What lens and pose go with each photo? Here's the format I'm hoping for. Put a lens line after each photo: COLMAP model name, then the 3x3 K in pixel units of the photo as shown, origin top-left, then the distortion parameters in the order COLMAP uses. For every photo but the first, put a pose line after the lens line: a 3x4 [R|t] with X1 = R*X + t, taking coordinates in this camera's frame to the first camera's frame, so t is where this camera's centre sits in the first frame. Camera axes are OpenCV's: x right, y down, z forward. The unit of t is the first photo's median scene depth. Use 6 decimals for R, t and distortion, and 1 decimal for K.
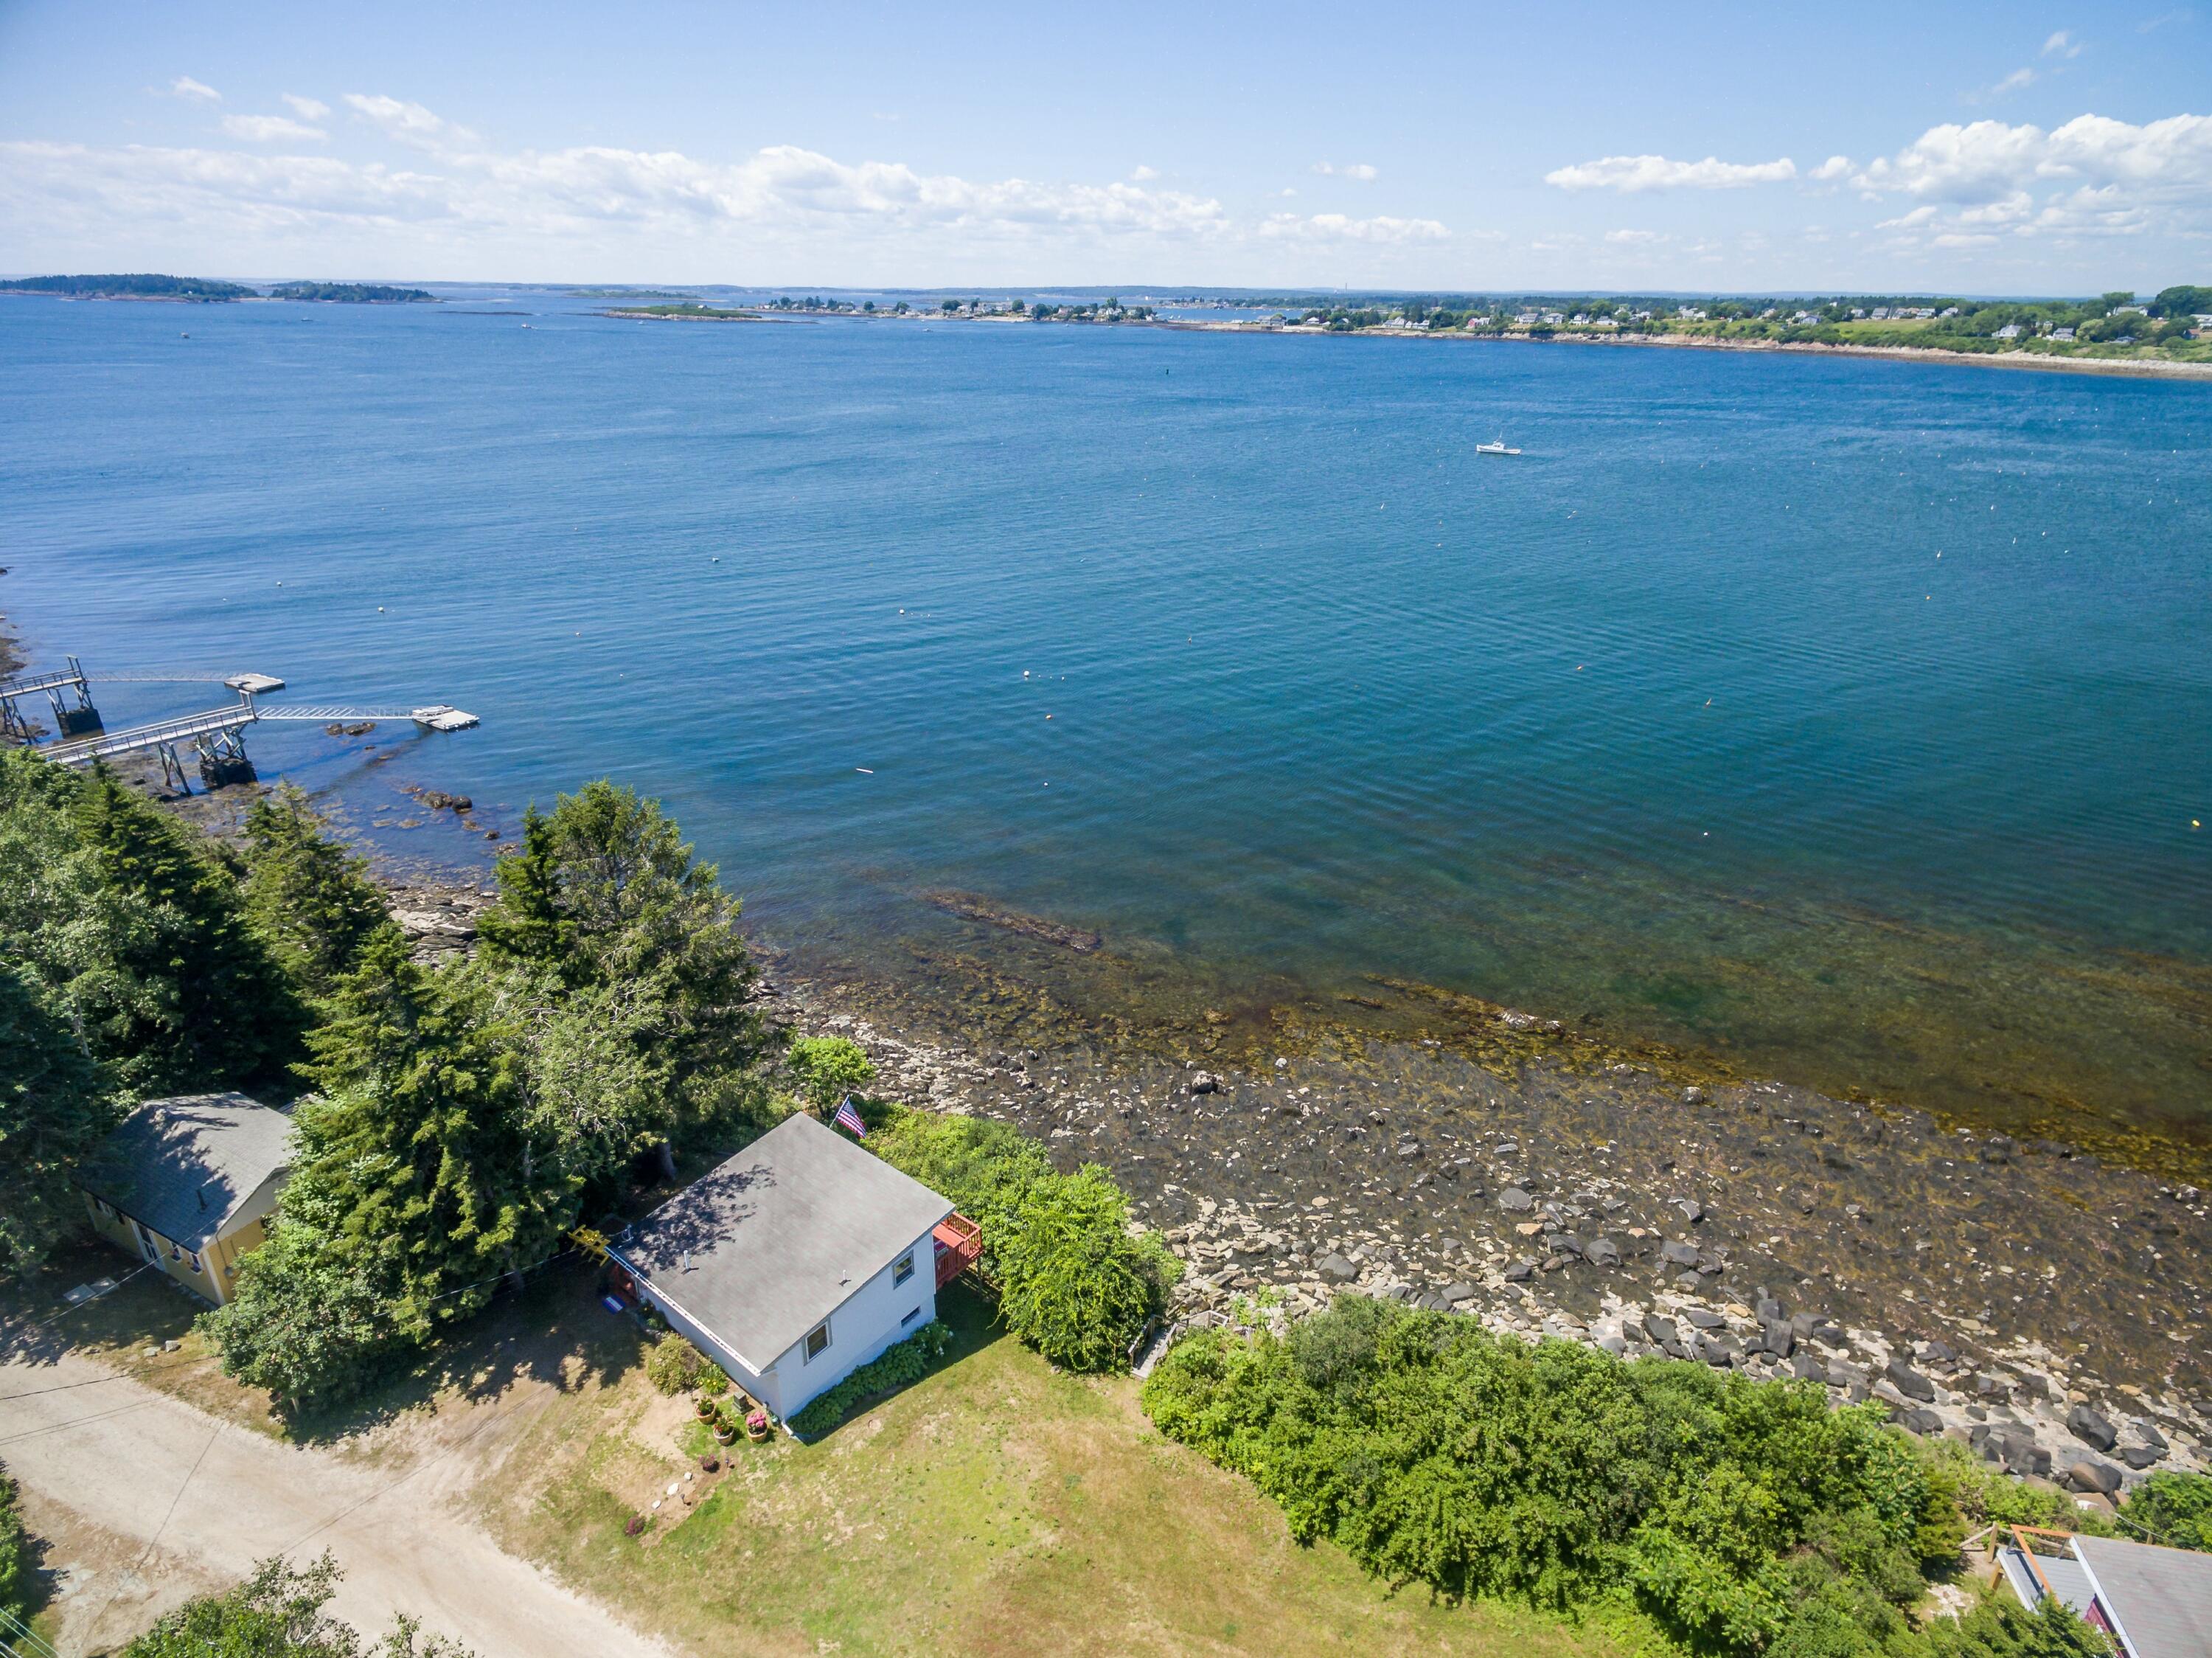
lens RADIAL K [[1222.7, 0, 1126.2], [0, 1222.7, 824.5], [0, 0, 1]] dist [0.009601, -0.003109]
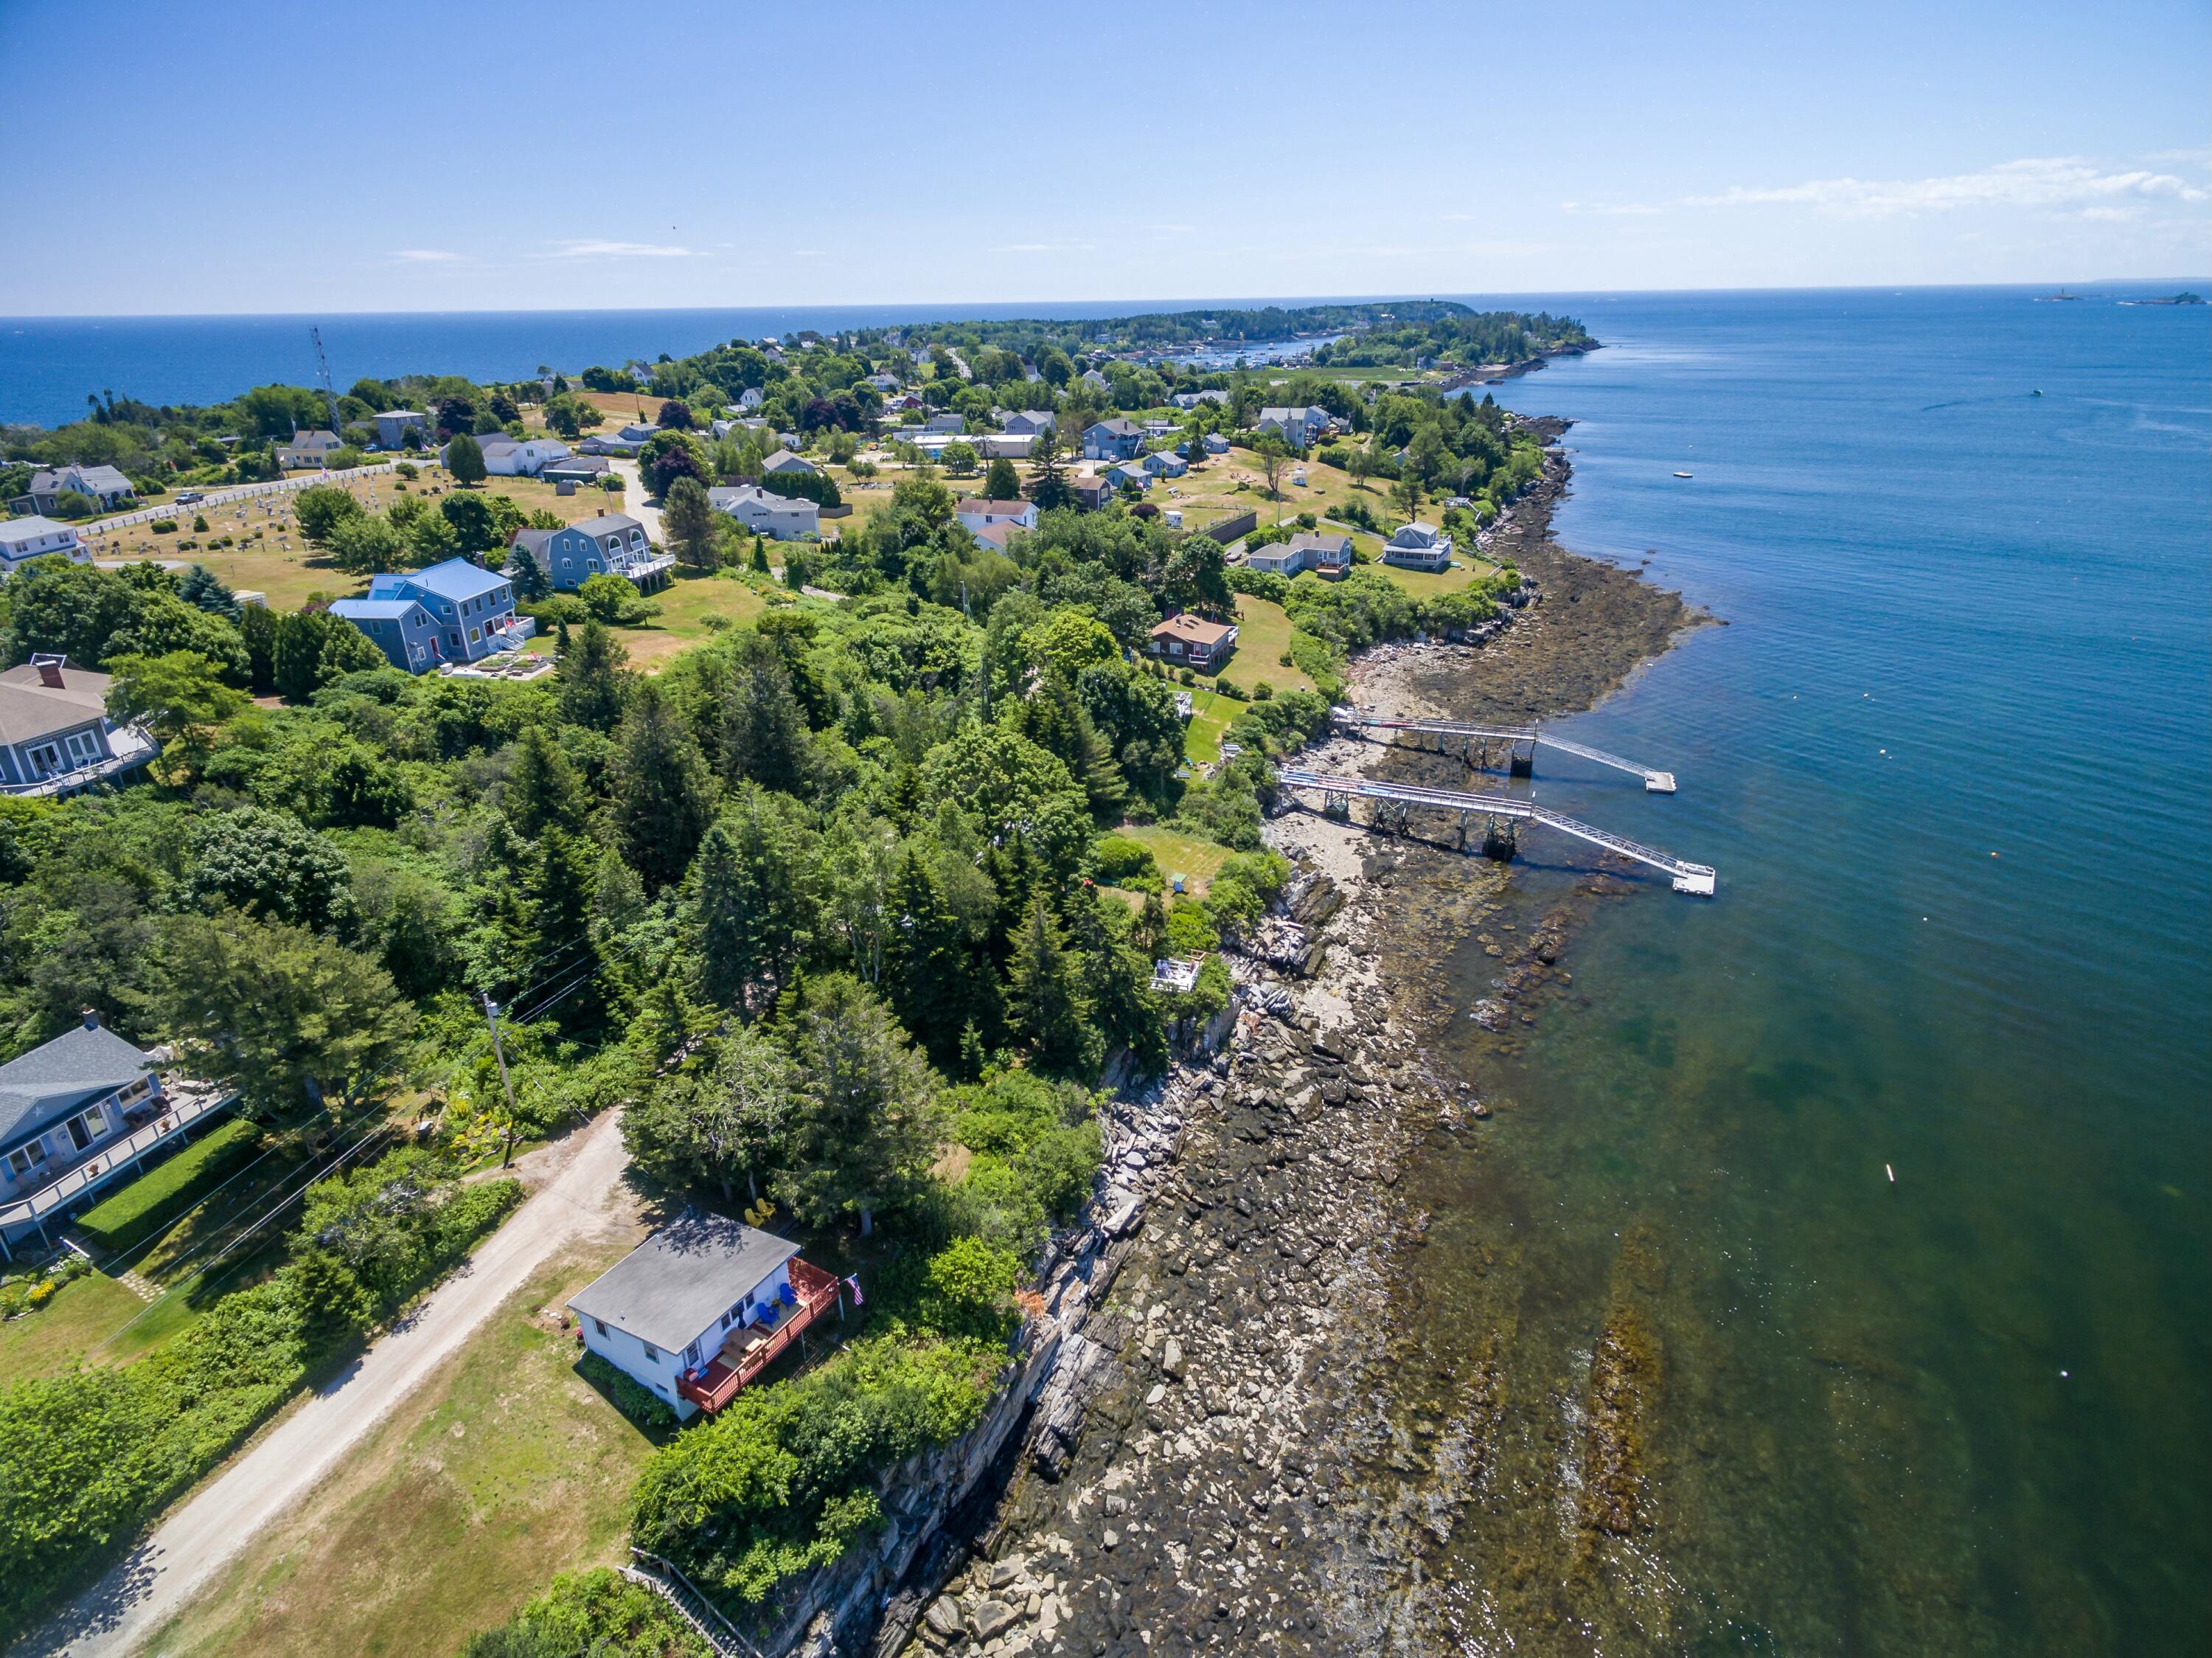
lens RADIAL K [[1217.4, 0, 1102.6], [0, 1217.4, 839.1], [0, 0, 1]] dist [0.013775, 0.002032]
pose [[0.133351, 0.380431, -0.915145, 0.668473], [-0.373668, 0.874544, 0.309104, -0.557009], [0.917927, 0.300741, 0.258777, 0.623907]]
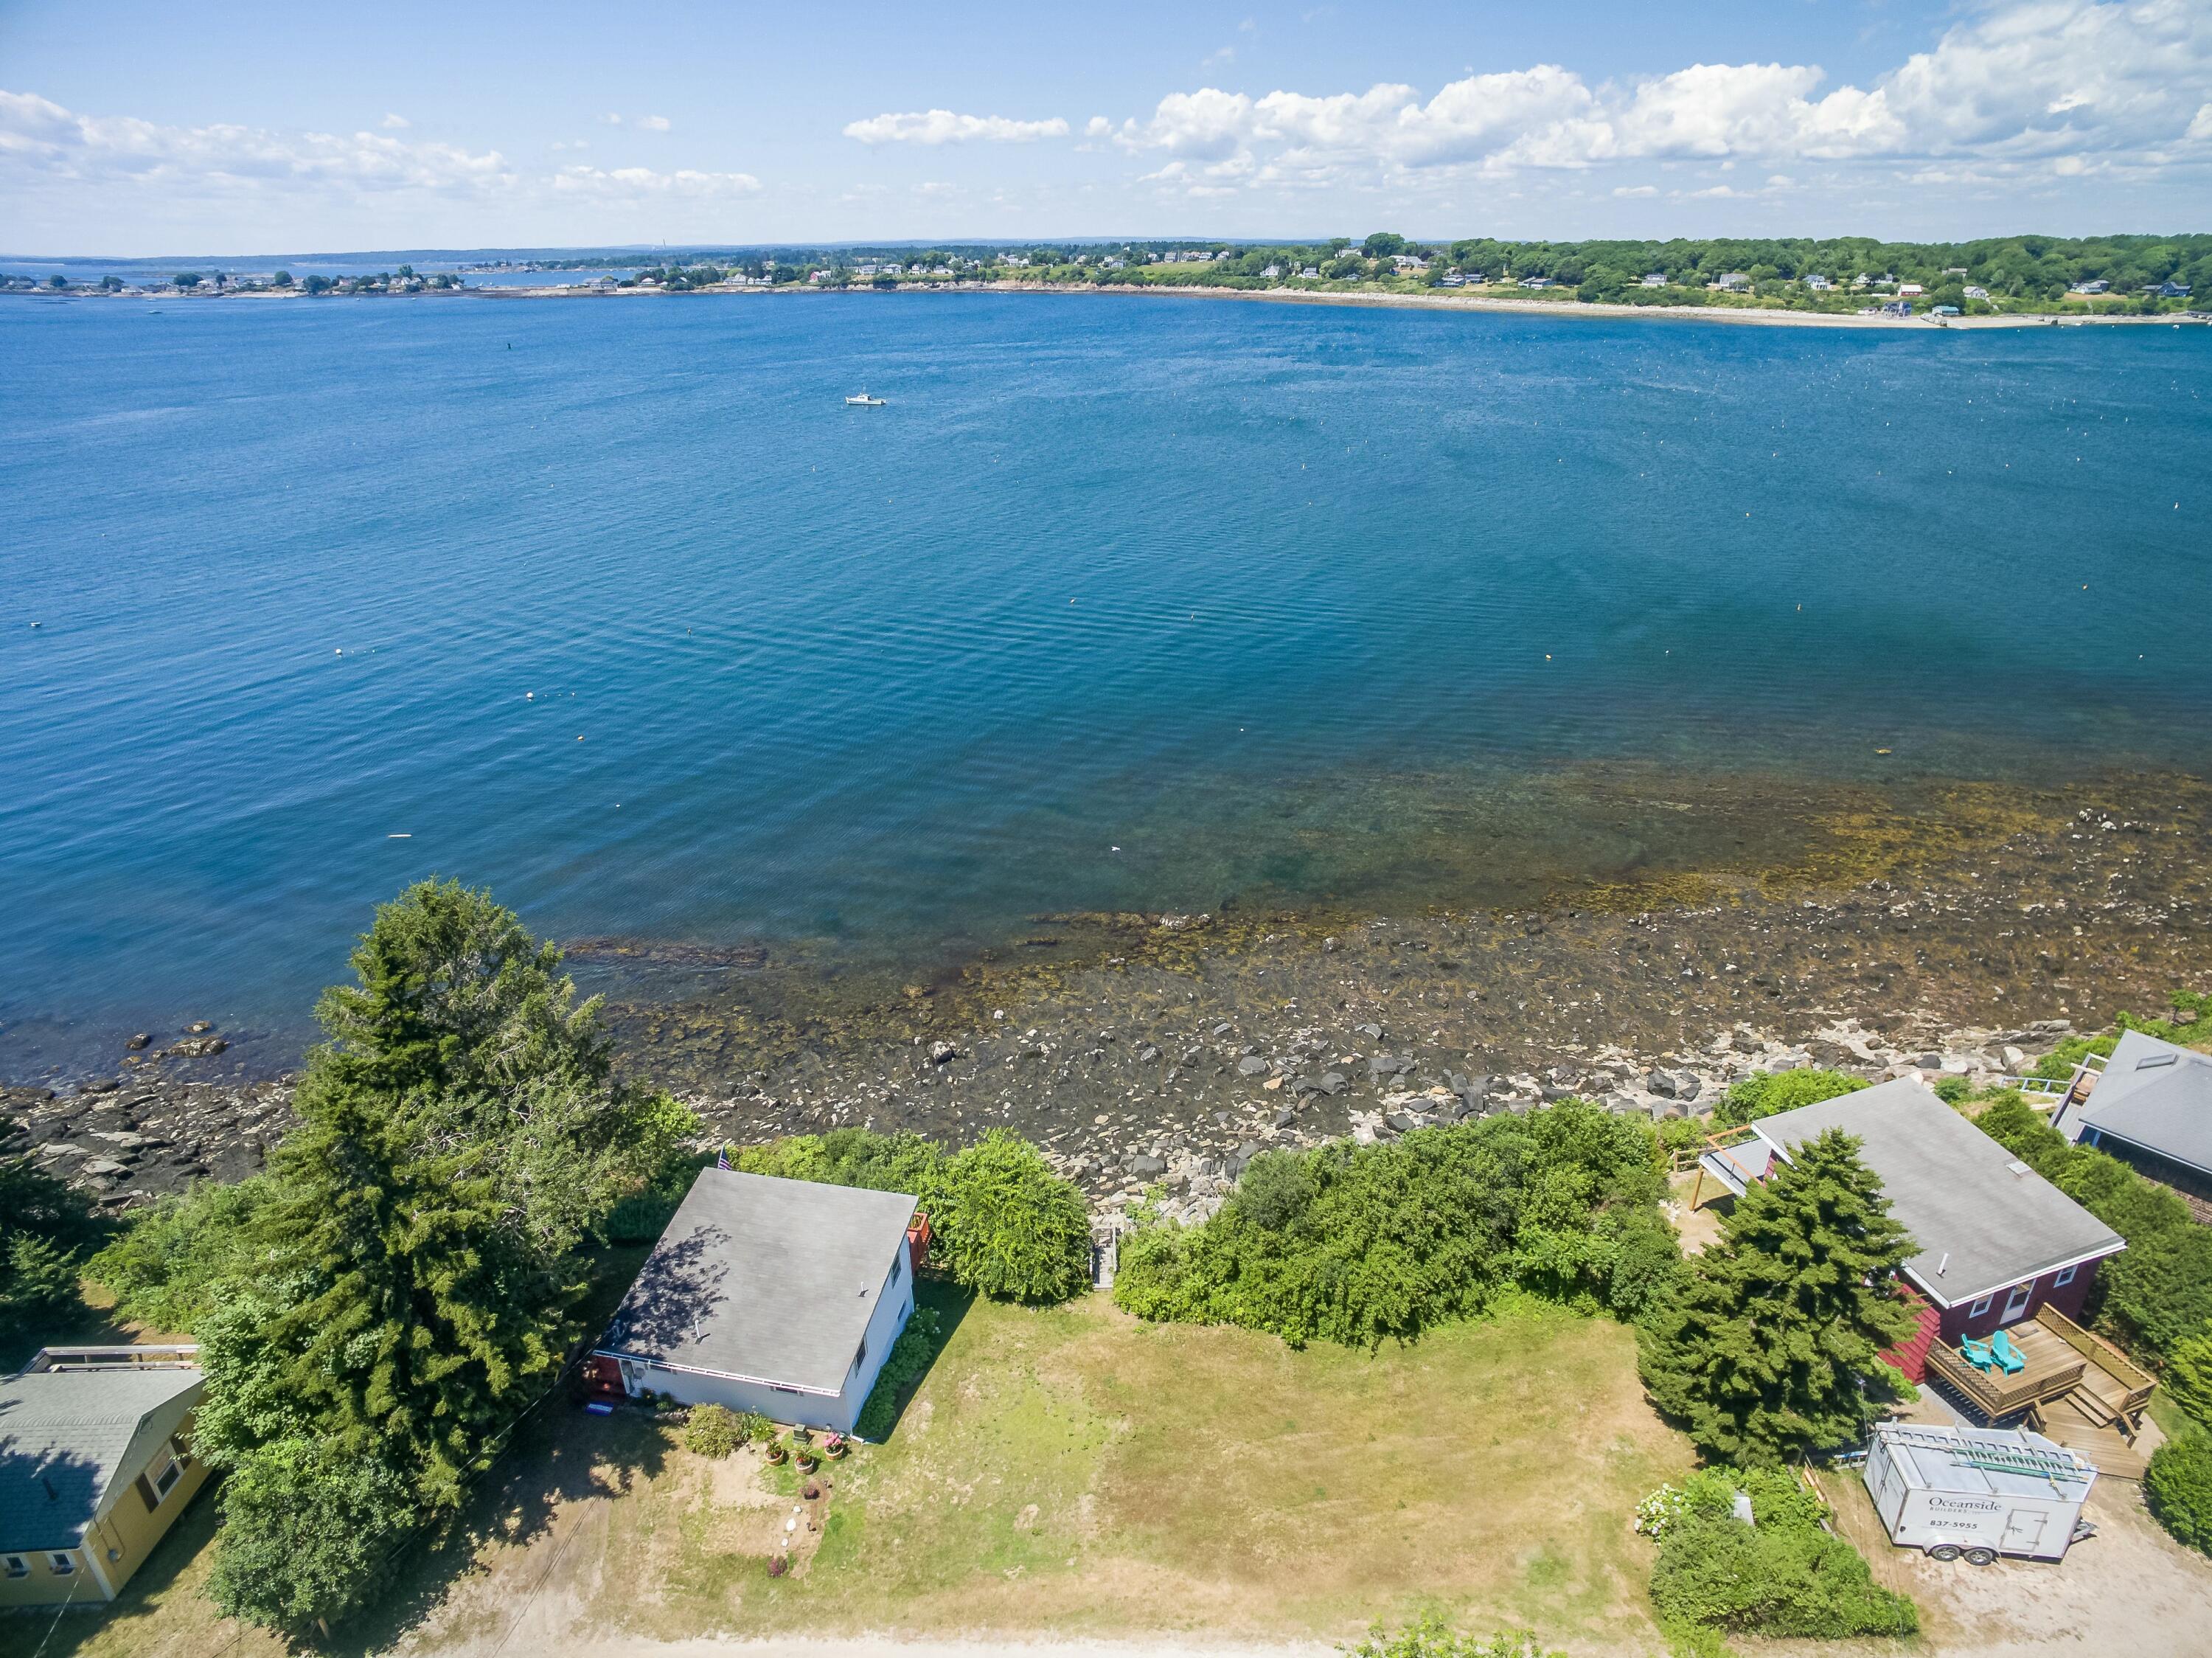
lens RADIAL K [[1269.5, 0, 1113.9], [0, 1269.5, 824.9], [0, 0, 1]] dist [-0.109229, 0.079270]
pose [[0.884759, -0.212006, 0.415036, -0.253350], [0.199869, 0.977096, 0.073042, -0.030232], [-0.421016, 0.018328, 0.906868, -0.033343]]
